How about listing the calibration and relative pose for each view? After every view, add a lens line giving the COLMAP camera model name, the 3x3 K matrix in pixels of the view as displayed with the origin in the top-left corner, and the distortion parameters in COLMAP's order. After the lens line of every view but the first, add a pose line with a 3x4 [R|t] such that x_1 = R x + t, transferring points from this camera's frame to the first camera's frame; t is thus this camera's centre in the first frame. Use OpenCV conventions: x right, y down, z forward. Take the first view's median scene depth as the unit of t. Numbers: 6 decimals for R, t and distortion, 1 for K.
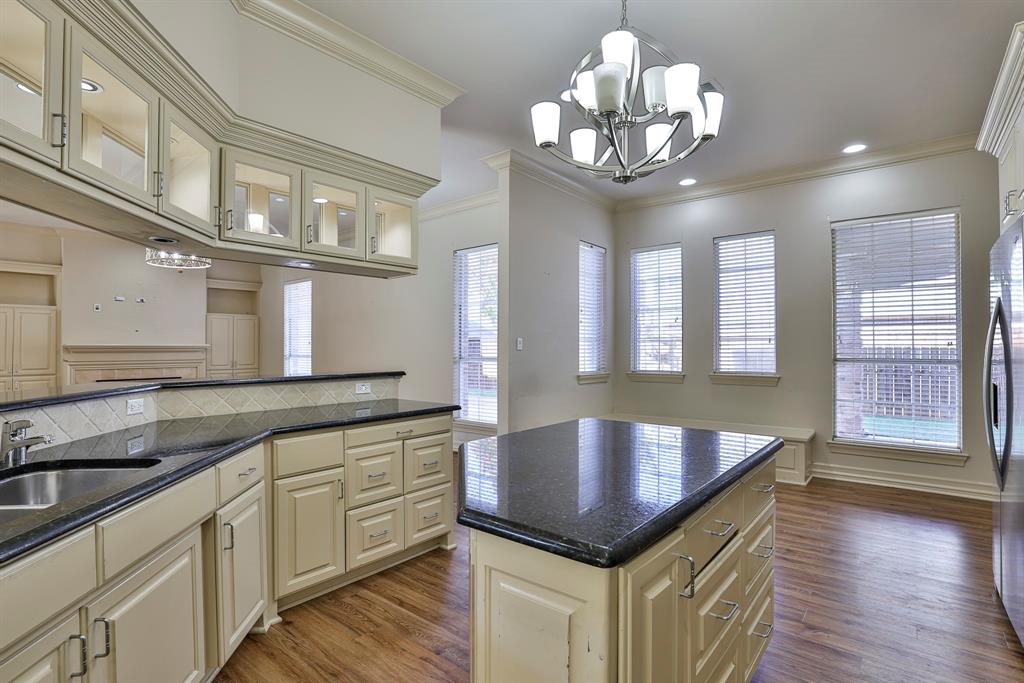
lens RADIAL K [[498.2, 0, 513.4], [0, 498.2, 344.0], [0, 0, 1]] dist [-0.028822, 0.001270]
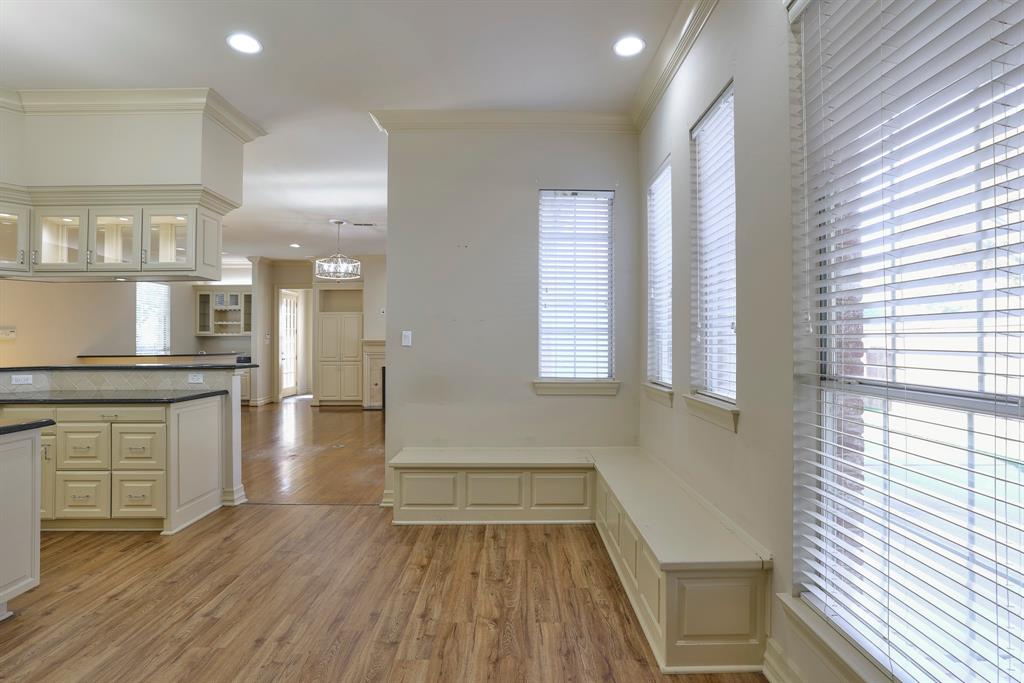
lens RADIAL K [[544.3, 0, 508.6], [0, 544.3, 336.7], [0, 0, 1]] dist [0.001899, 0.000788]
pose [[0.626900, -0.006301, -0.779074, 0.526839], [0.005543, 0.999978, -0.003628, 0.000505], [0.779080, -0.002044, 0.626921, 0.360097]]
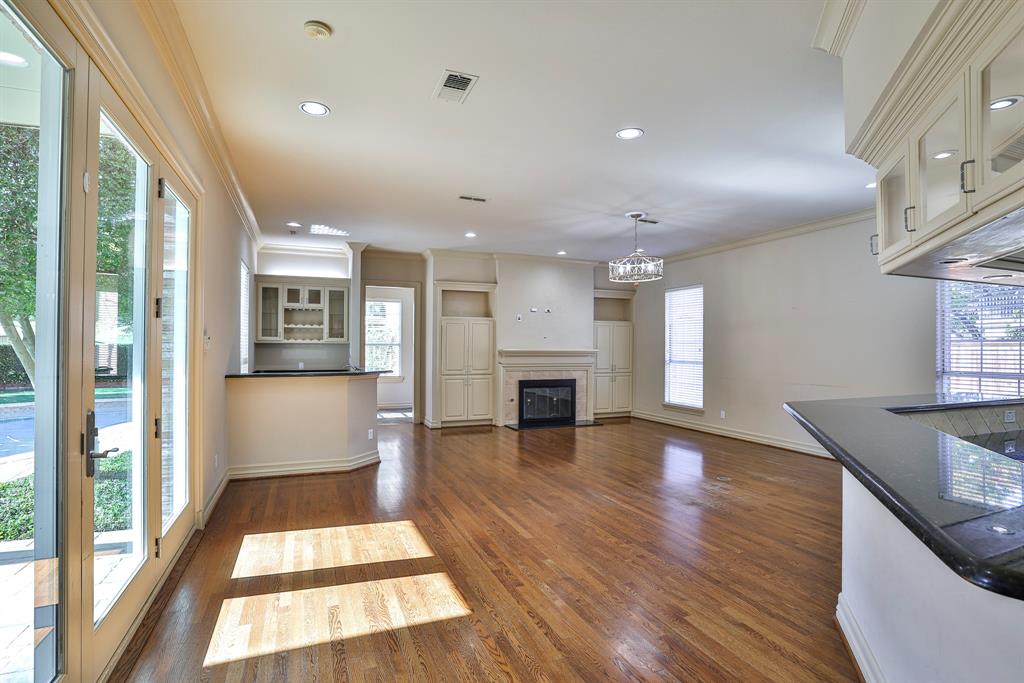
lens RADIAL K [[498.2, 0, 514.0], [0, 498.2, 342.3], [0, 0, 1]] dist [-0.028822, 0.001270]
pose [[0.887276, 0.003268, -0.461227, -0.334308], [-0.005075, 0.999984, -0.002678, -0.014017], [0.461210, 0.004717, 0.887278, -0.072334]]
